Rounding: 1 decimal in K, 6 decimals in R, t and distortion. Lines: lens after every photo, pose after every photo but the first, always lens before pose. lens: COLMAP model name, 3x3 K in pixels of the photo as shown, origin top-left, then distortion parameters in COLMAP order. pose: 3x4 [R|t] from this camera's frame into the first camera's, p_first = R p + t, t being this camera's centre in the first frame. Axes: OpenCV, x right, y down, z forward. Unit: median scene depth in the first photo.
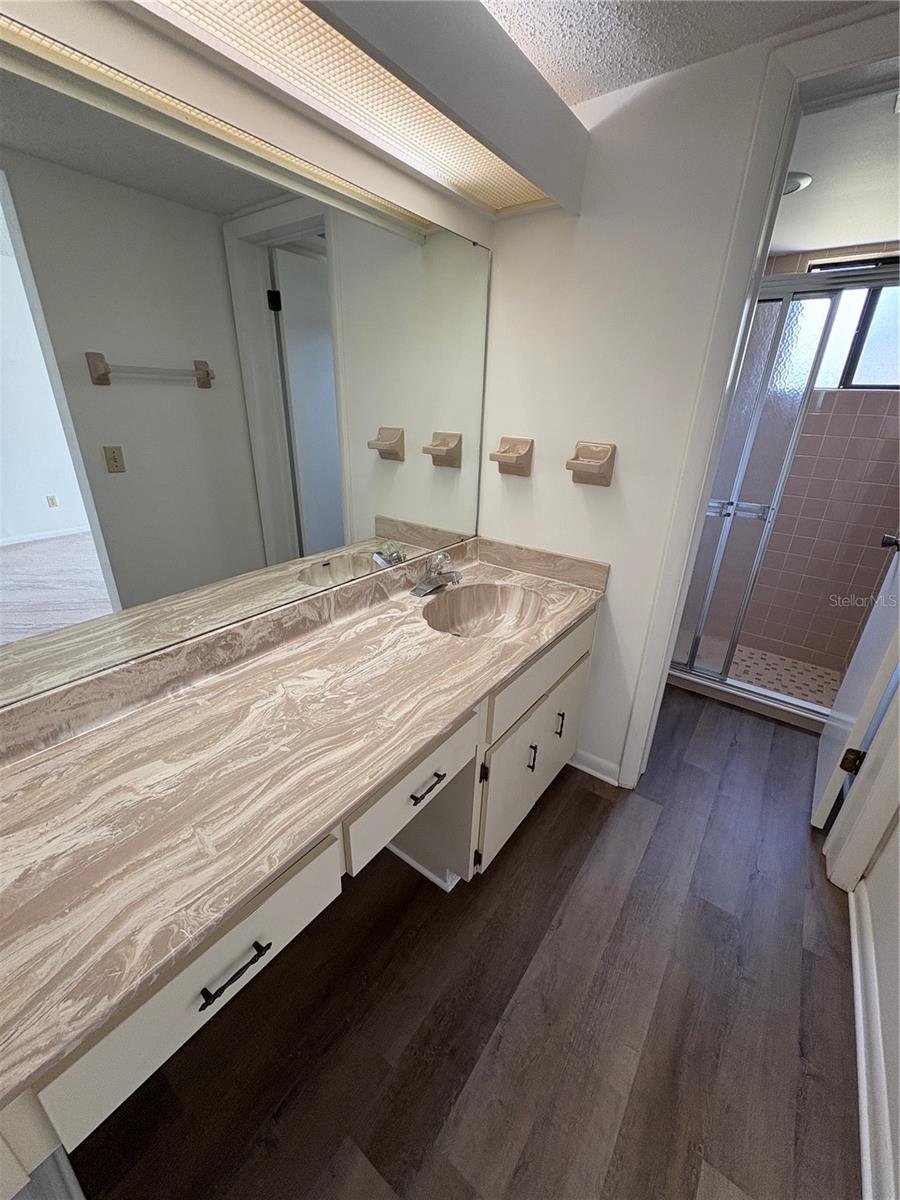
lens RADIAL K [[480.2, 0, 447.1], [0, 480.2, 604.0], [0, 0, 1]] dist [0.001602, -0.000039]
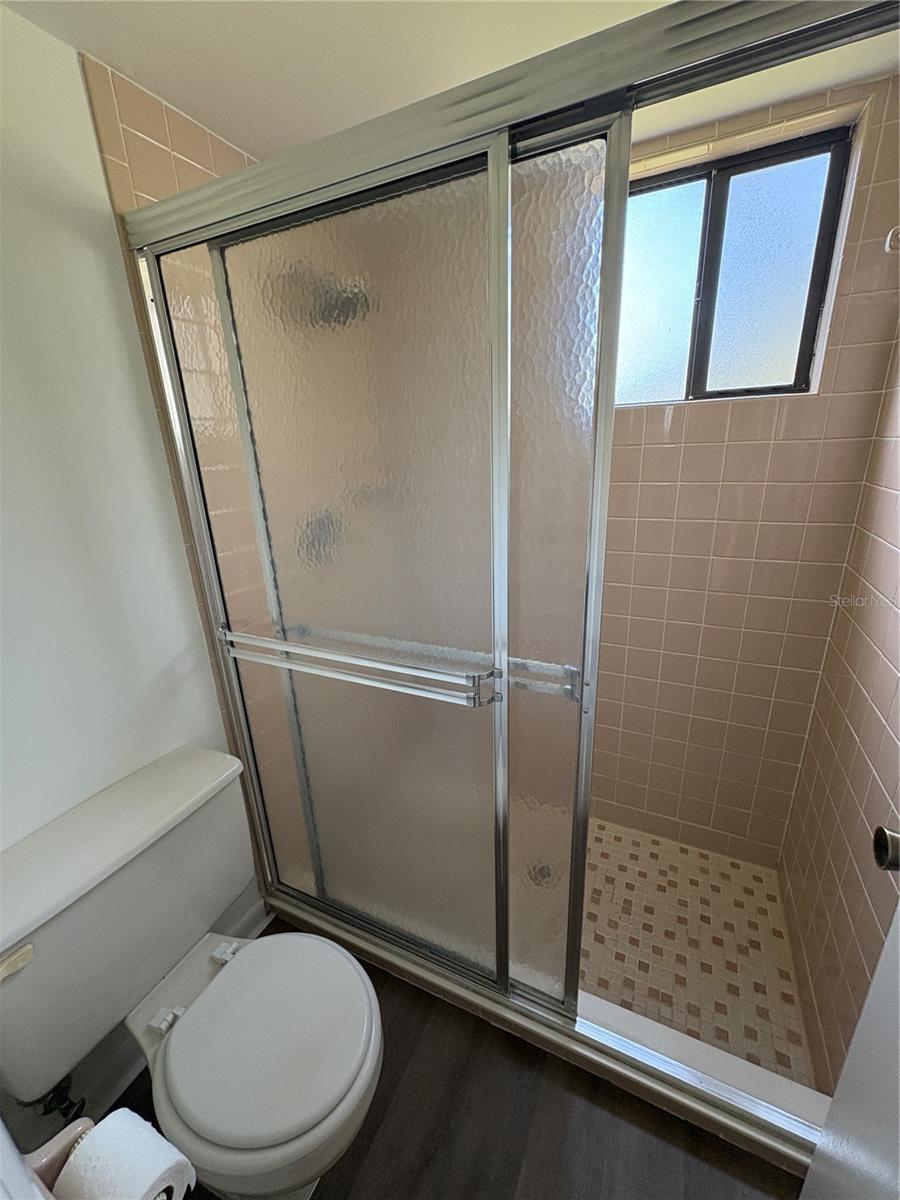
lens RADIAL K [[480.2, 0, 453.2], [0, 480.2, 596.0], [0, 0, 1]] dist [0.001602, -0.000039]
pose [[0.982312, -0.118288, 0.145159, 0.453322], [0.129886, 0.988825, -0.073175, -0.227383], [-0.134881, 0.090735, 0.986699, 0.525039]]
